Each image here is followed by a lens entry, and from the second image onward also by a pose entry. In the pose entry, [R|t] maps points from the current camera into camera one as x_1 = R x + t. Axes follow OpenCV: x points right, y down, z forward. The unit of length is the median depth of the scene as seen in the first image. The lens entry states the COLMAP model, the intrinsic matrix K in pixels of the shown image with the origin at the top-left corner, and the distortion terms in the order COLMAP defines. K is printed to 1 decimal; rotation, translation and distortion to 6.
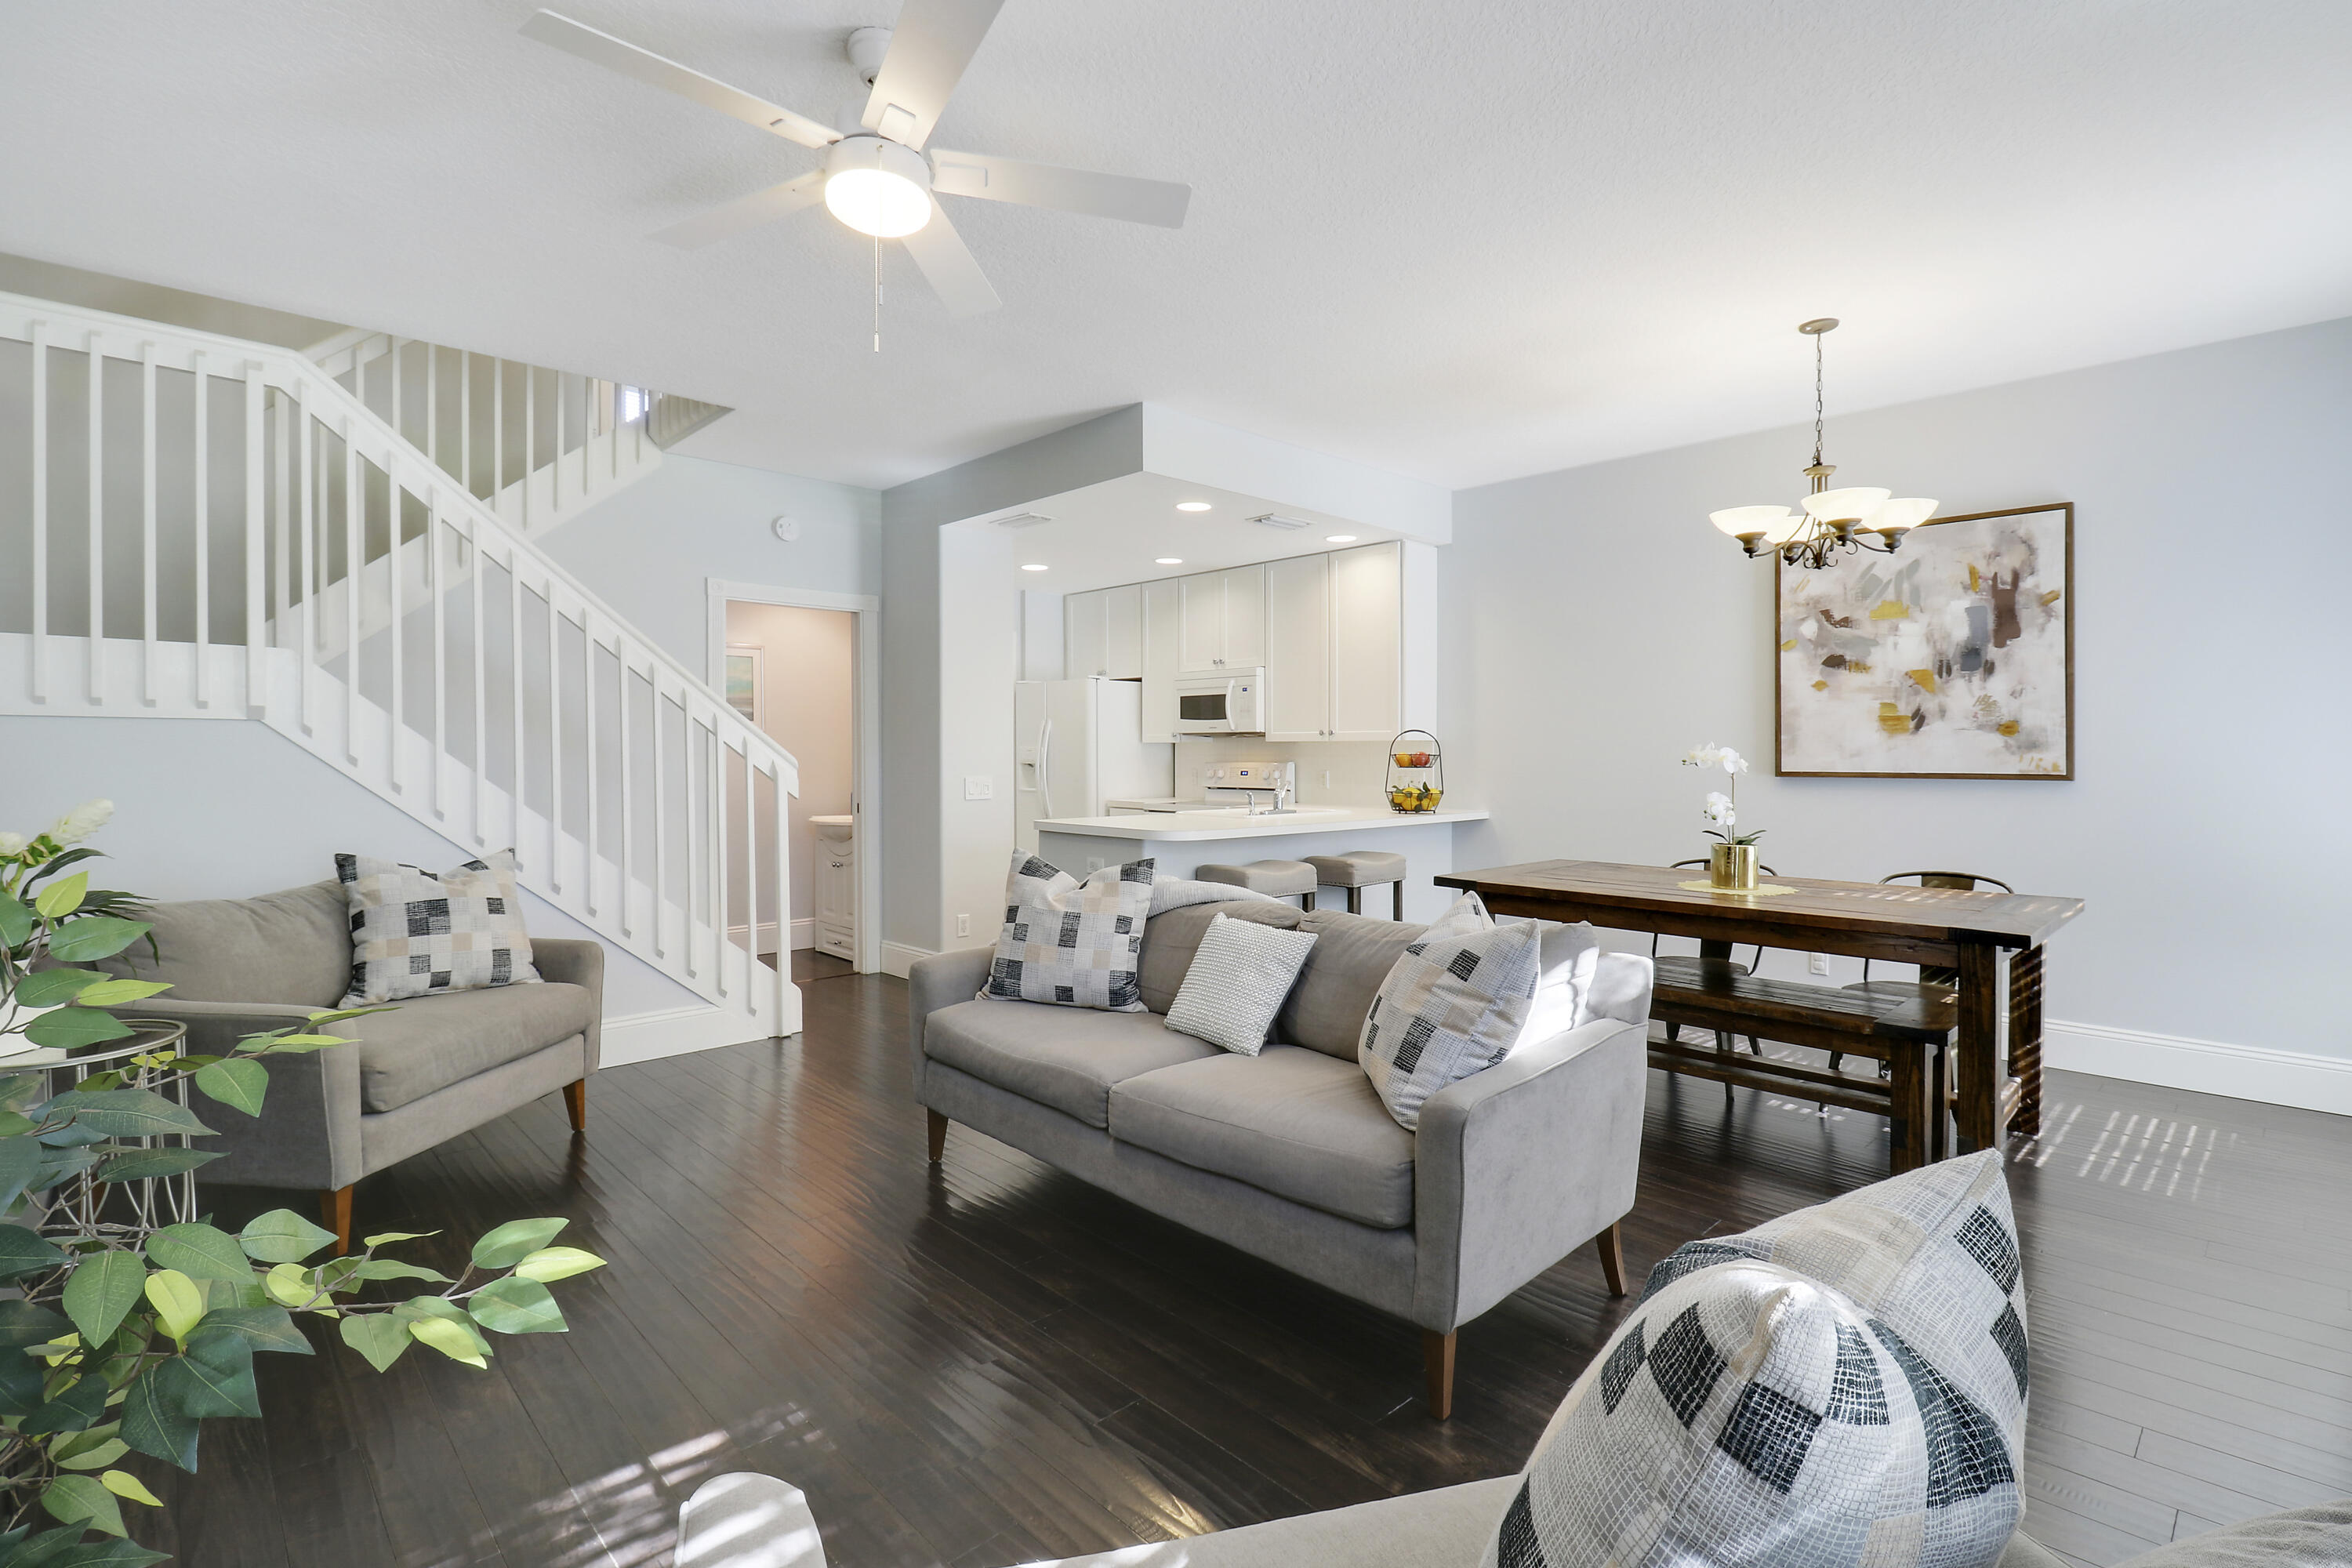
lens RADIAL K [[1105.3, 0, 1179.9], [0, 1105.3, 768.6], [0, 0, 1]] dist [0.003387, -0.014936]
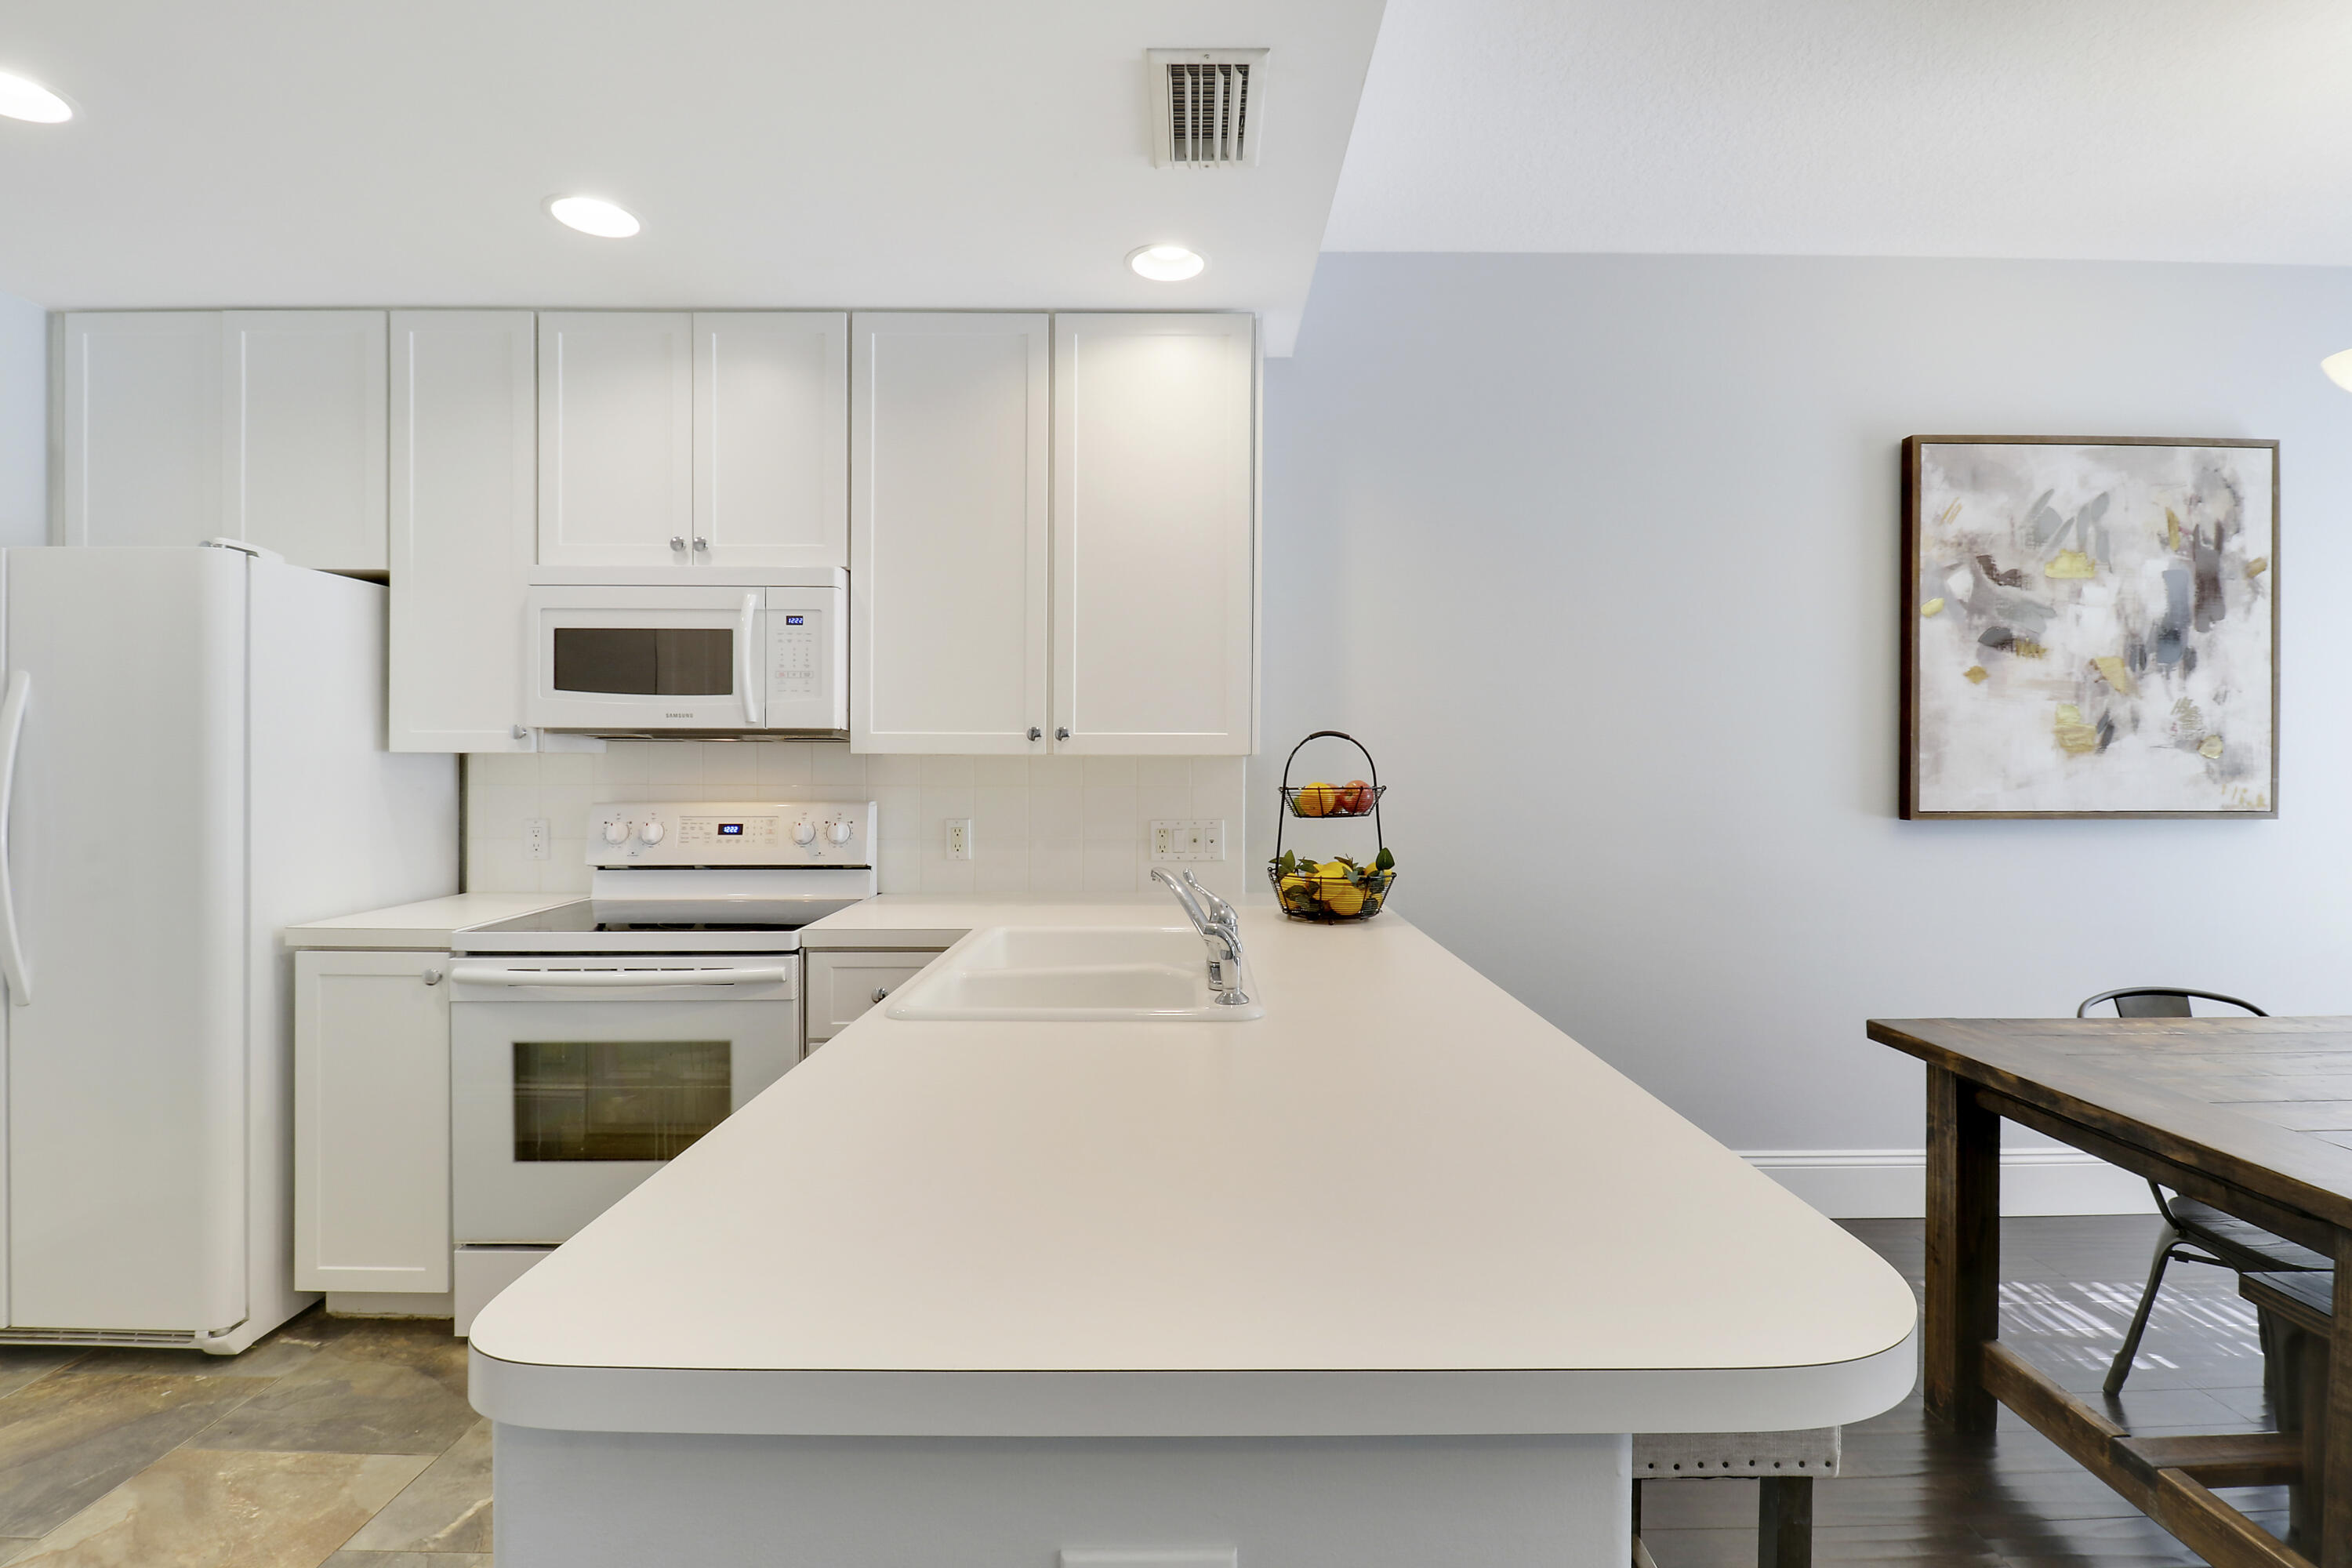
lens RADIAL K [[1097.2, 0, 1202.7], [0, 1097.2, 766.5], [0, 0, 1]] dist [0.012471, -0.020015]
pose [[0.682031, -0.002238, 0.731320, -0.194254], [0.008818, 0.999948, -0.005163, -0.024645], [-0.731270, 0.009970, 0.682015, 0.949564]]
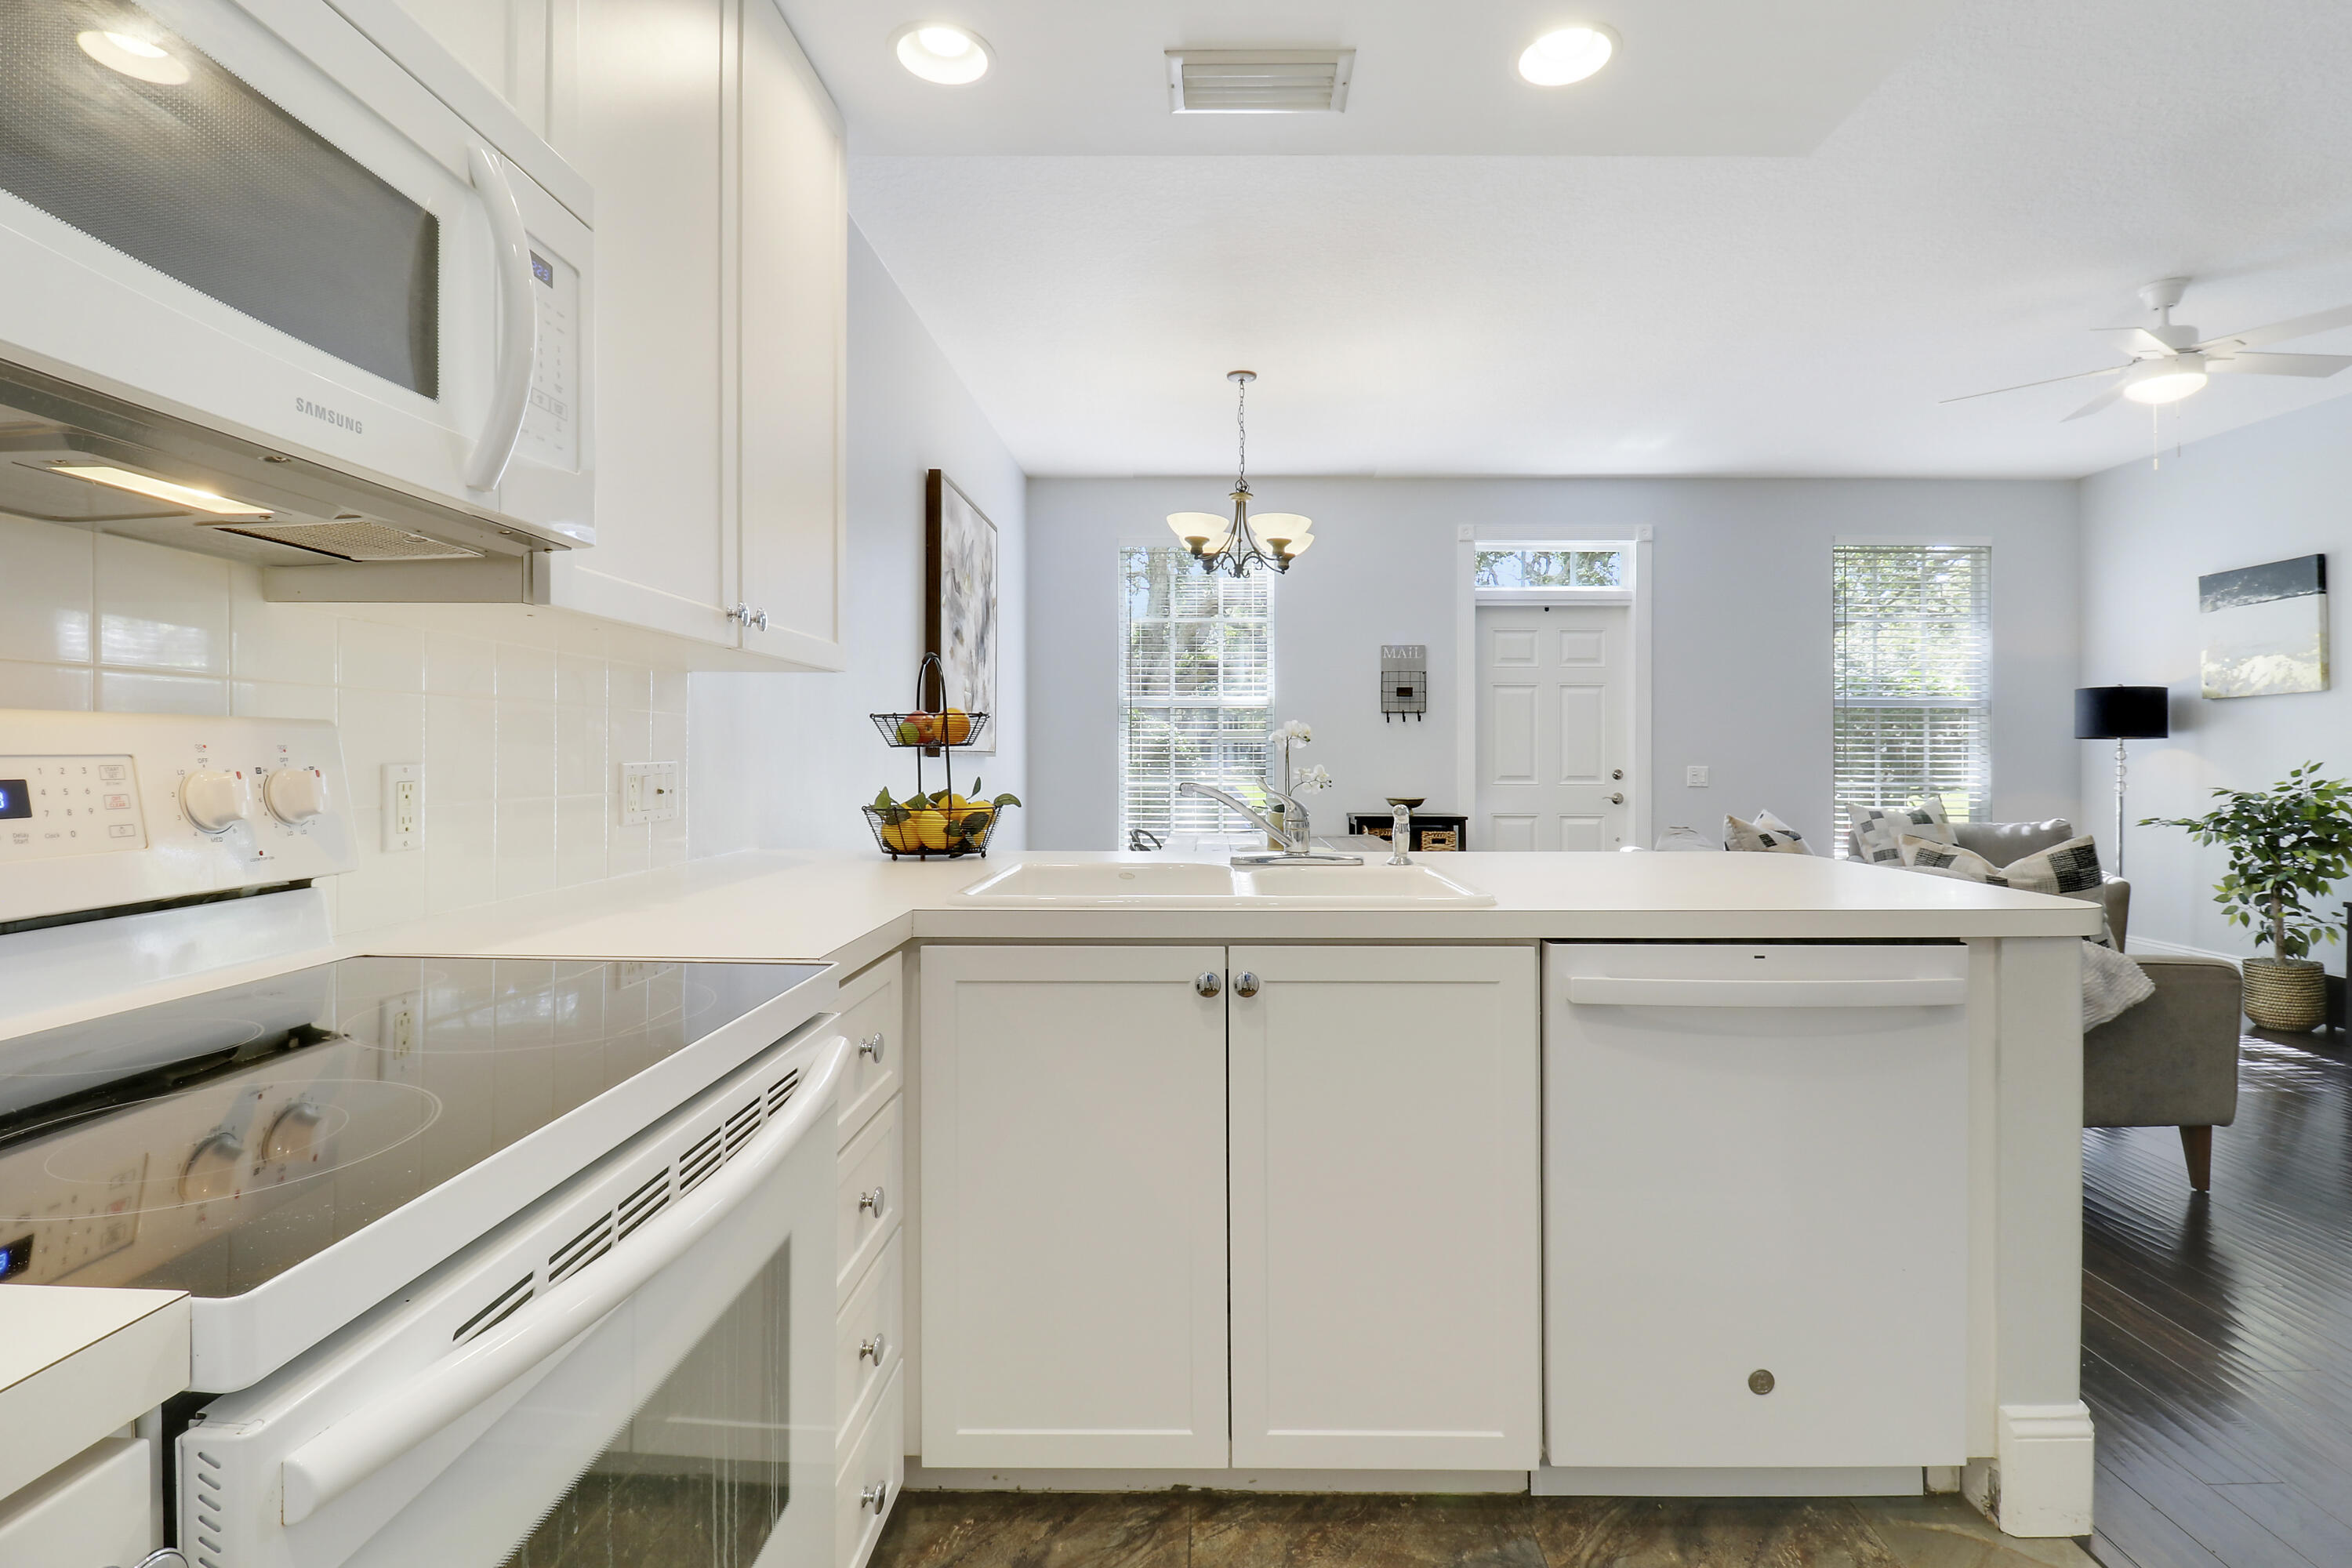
lens RADIAL K [[1108.1, 0, 1197.2], [0, 1108.1, 742.9], [0, 0, 1]] dist [0.004080, -0.016035]
pose [[-0.718081, 0.005834, 0.695936, -0.187909], [0.006788, 0.999976, -0.001379, -0.001012], [-0.695927, 0.003734, -0.718103, 1.592271]]
